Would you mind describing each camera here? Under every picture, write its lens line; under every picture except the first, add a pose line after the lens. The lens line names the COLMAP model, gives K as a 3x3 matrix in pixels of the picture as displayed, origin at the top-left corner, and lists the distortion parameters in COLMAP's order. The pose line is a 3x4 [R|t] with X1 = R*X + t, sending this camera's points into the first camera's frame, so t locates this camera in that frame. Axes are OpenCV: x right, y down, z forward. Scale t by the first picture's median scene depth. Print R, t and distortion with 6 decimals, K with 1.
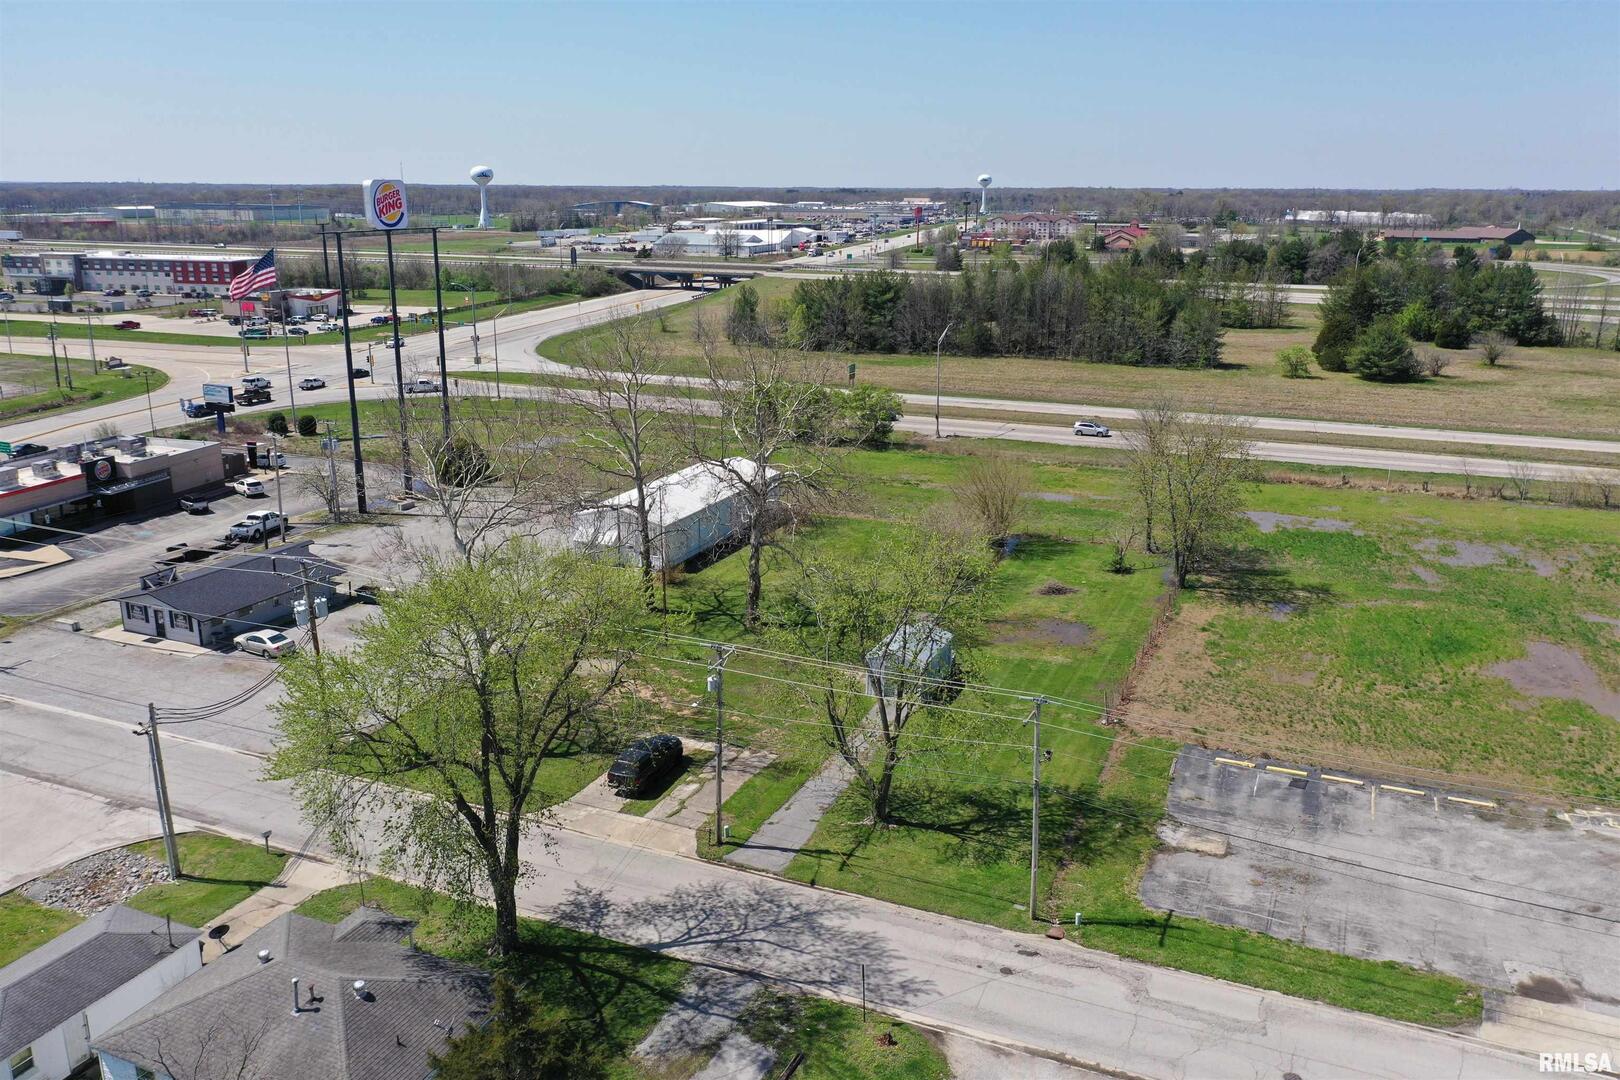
lens RADIAL K [[1284.6, 0, 810.0], [0, 1284.6, 540.0], [0, 0, 1]] dist [0.002951, -0.002688]
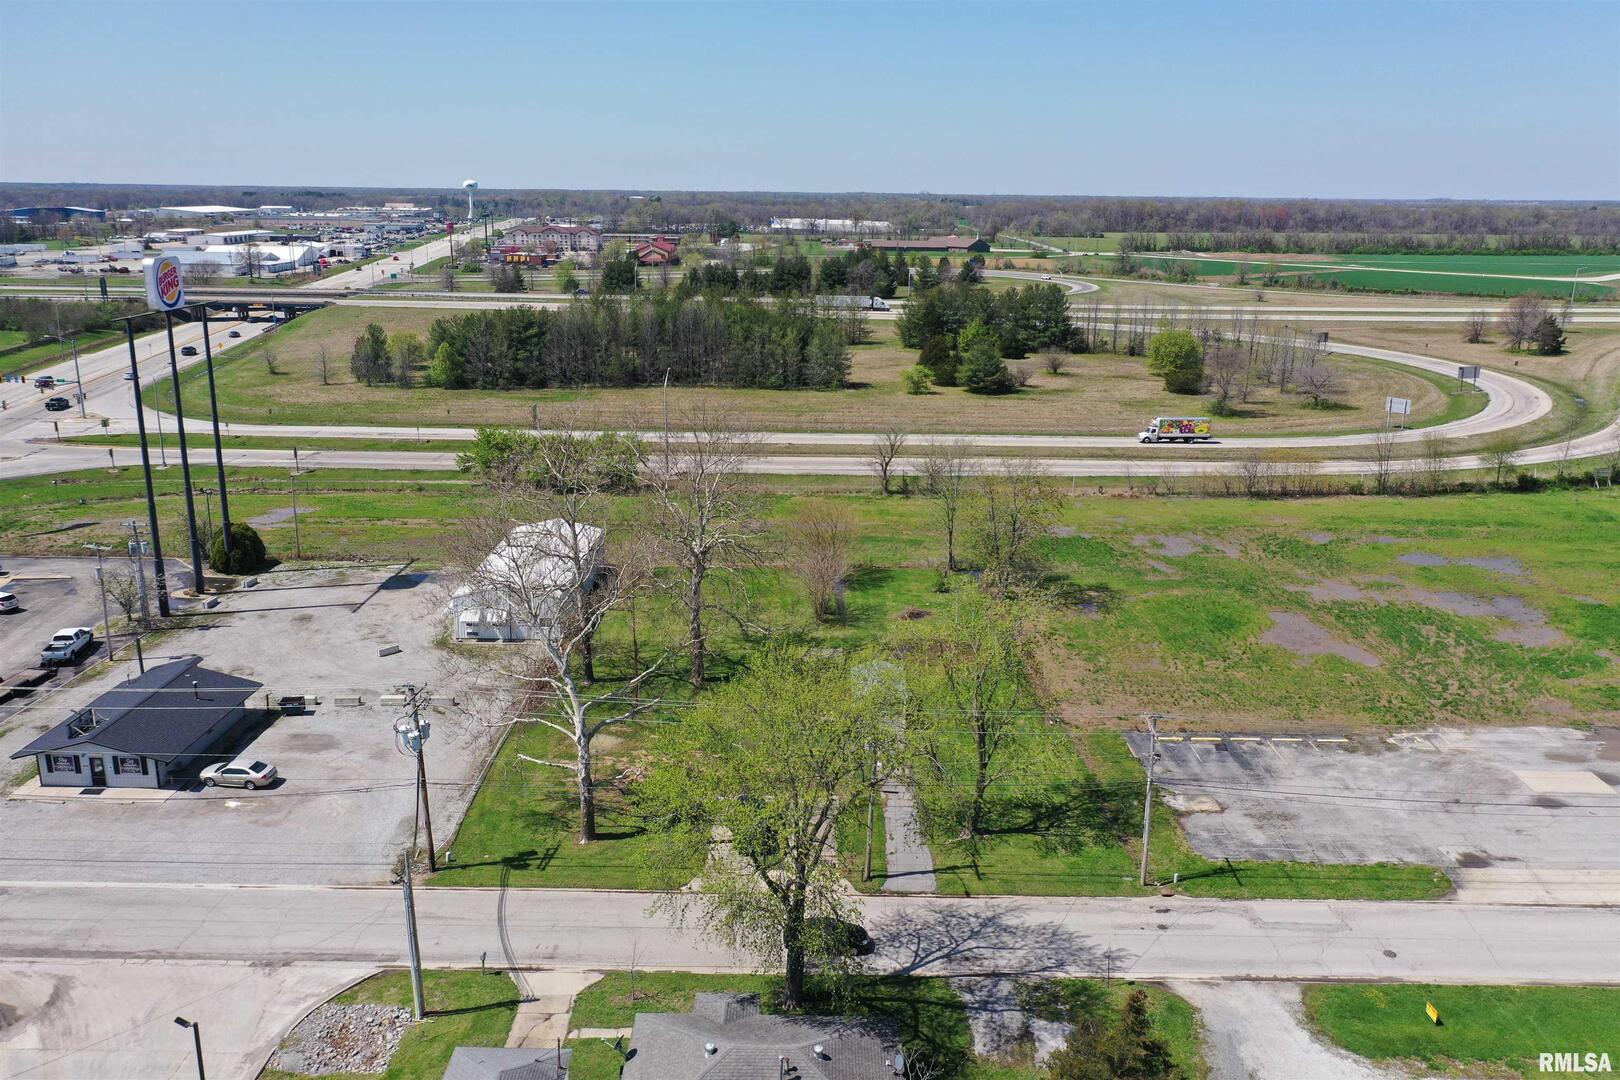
lens RADIAL K [[1284.6, 0, 810.0], [0, 1284.6, 540.0], [0, 0, 1]] dist [0.002951, -0.002688]
pose [[0.917649, -0.097888, 0.385147, -0.296773], [0.097236, 0.995035, 0.021221, -0.054472], [-0.385312, 0.017977, 0.922611, -0.032458]]
